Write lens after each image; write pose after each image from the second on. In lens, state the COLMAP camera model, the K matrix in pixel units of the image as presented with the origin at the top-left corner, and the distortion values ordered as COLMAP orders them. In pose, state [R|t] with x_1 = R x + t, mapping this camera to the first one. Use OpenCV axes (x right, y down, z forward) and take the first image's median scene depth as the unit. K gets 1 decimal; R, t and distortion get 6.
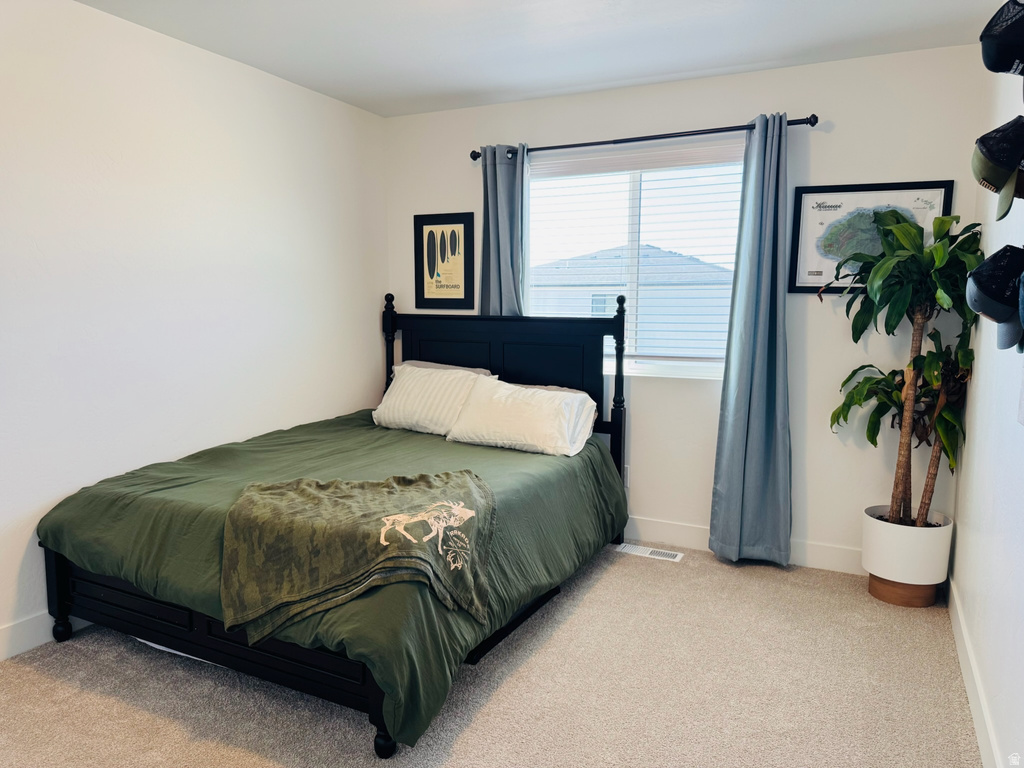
lens RADIAL K [[720.2, 0, 512.0], [0, 720.2, 384.0], [0, 0, 1]] dist [0.120313, -0.178554]
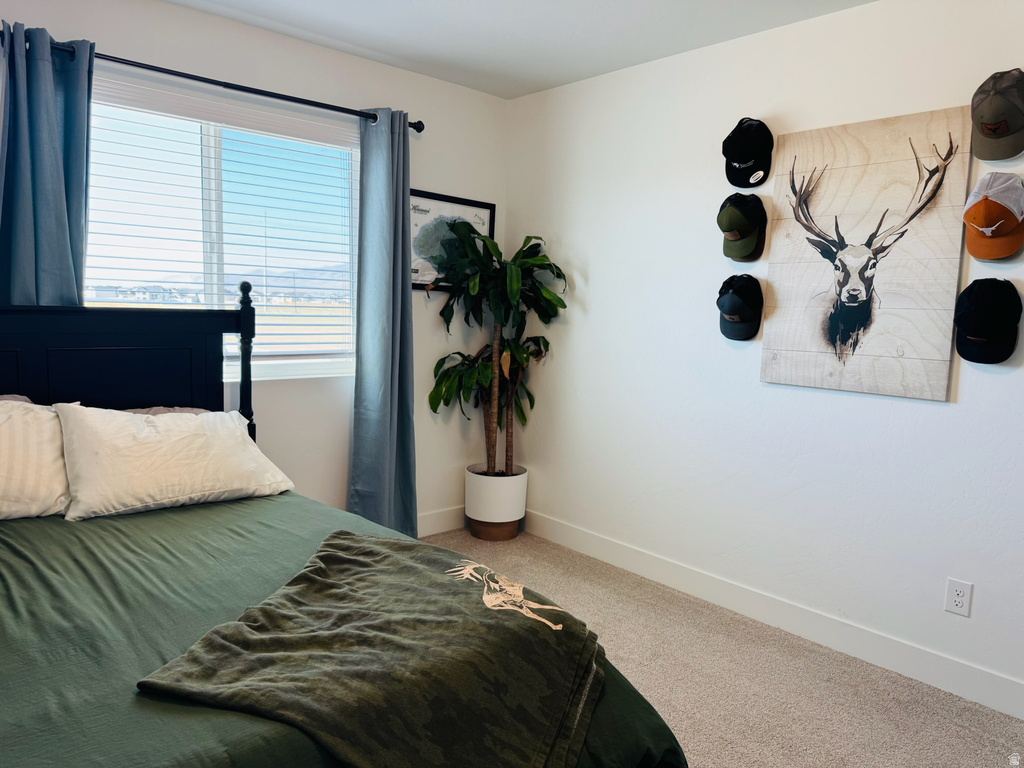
lens RADIAL K [[723.8, 0, 515.4], [0, 723.8, 381.6], [0, 0, 1]] dist [0.068274, -0.093248]
pose [[0.360795, -0.099167, 0.927358, -0.529517], [0.066443, 0.994538, 0.080501, -0.061446], [-0.930276, 0.032572, 0.365413, 0.457393]]
